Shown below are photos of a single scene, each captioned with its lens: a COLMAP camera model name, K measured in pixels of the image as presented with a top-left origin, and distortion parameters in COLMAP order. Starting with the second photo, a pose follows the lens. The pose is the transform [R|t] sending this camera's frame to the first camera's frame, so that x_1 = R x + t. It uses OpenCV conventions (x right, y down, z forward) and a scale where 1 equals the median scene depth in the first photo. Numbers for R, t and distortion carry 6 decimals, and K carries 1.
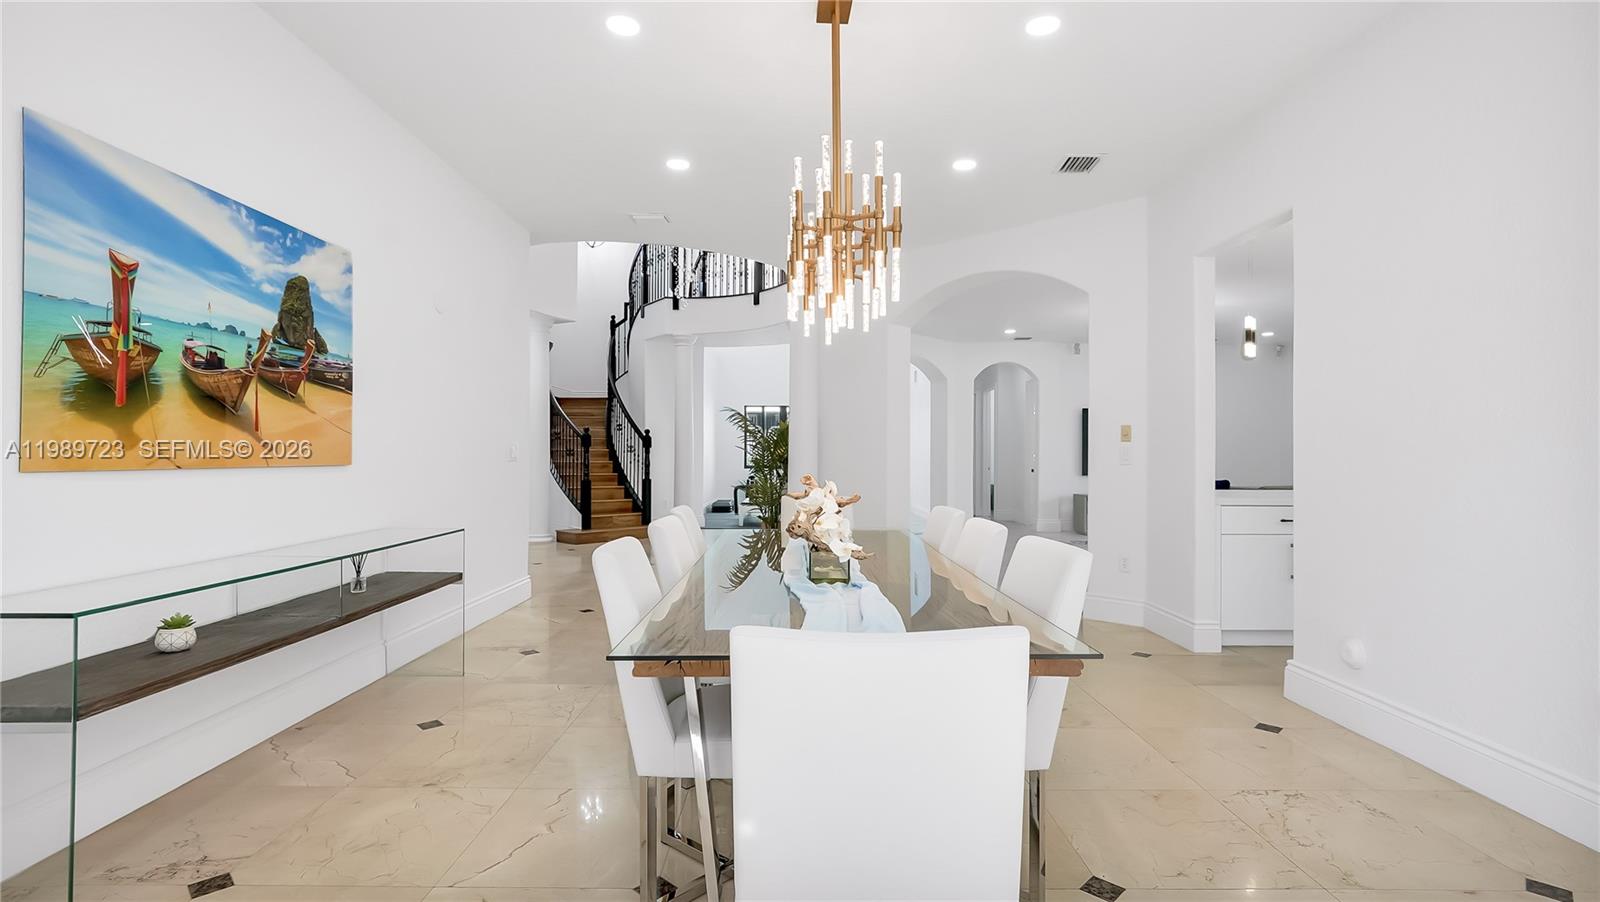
lens RADIAL K [[763.8, 0, 799.0], [0, 763.8, 451.2], [0, 0, 1]] dist [-0.014467, 0.007105]
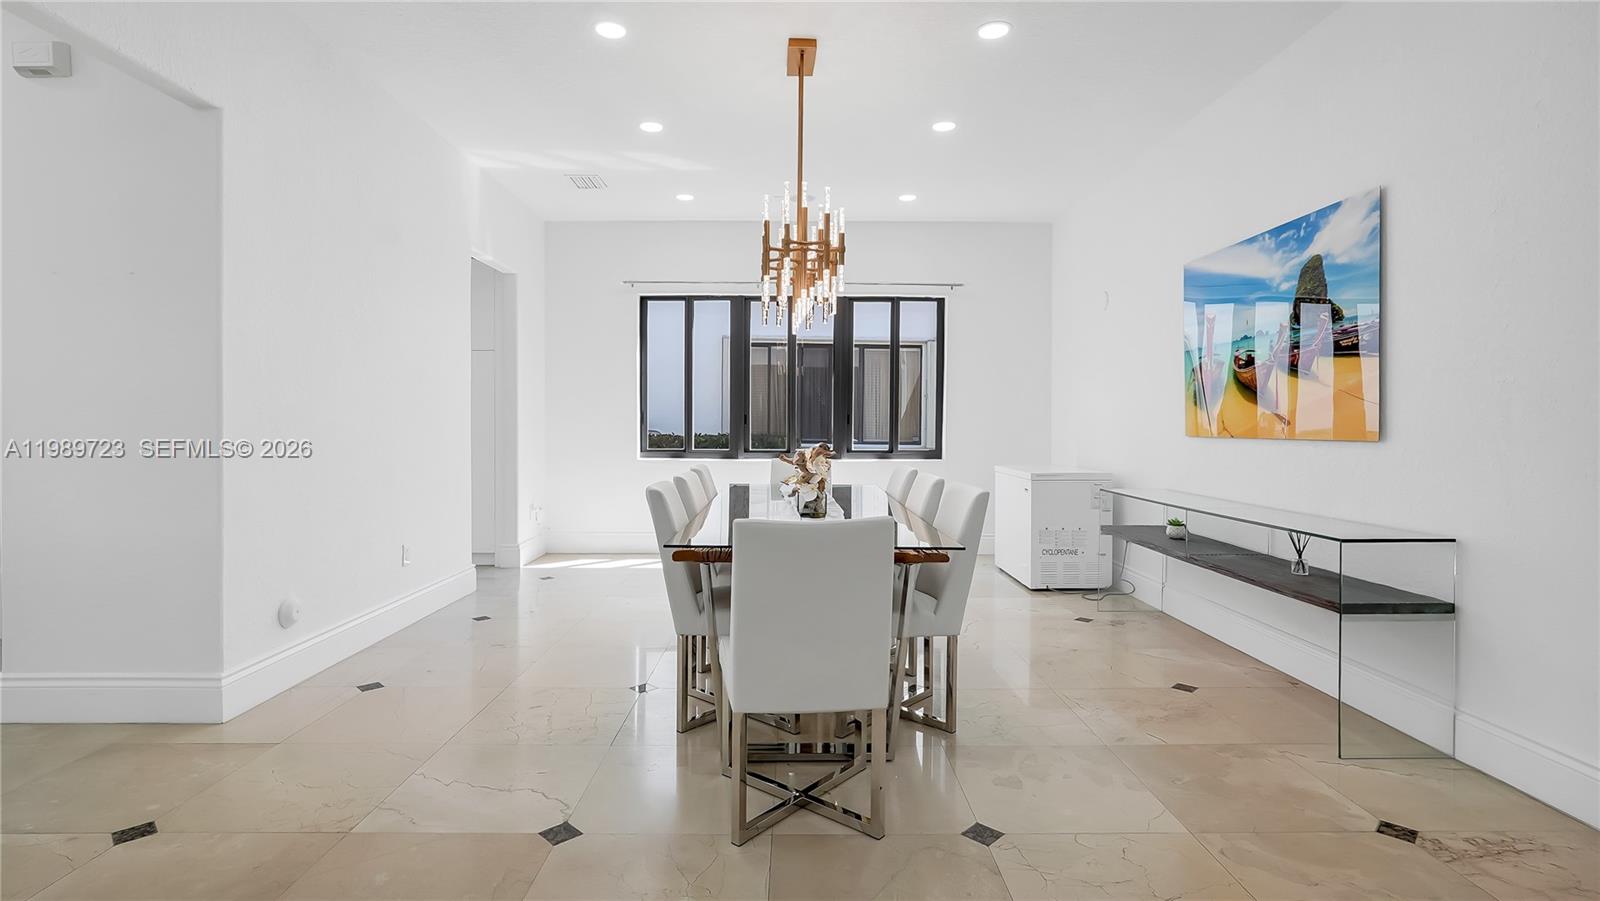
lens RADIAL K [[763.8, 0, 804.1], [0, 763.8, 442.9], [0, 0, 1]] dist [-0.014467, 0.007105]
pose [[-0.999958, -0.006788, -0.006199, 0.043779], [-0.006913, 0.999767, 0.020452, 0.007347], [0.006059, 0.020494, -0.999772, 2.164618]]
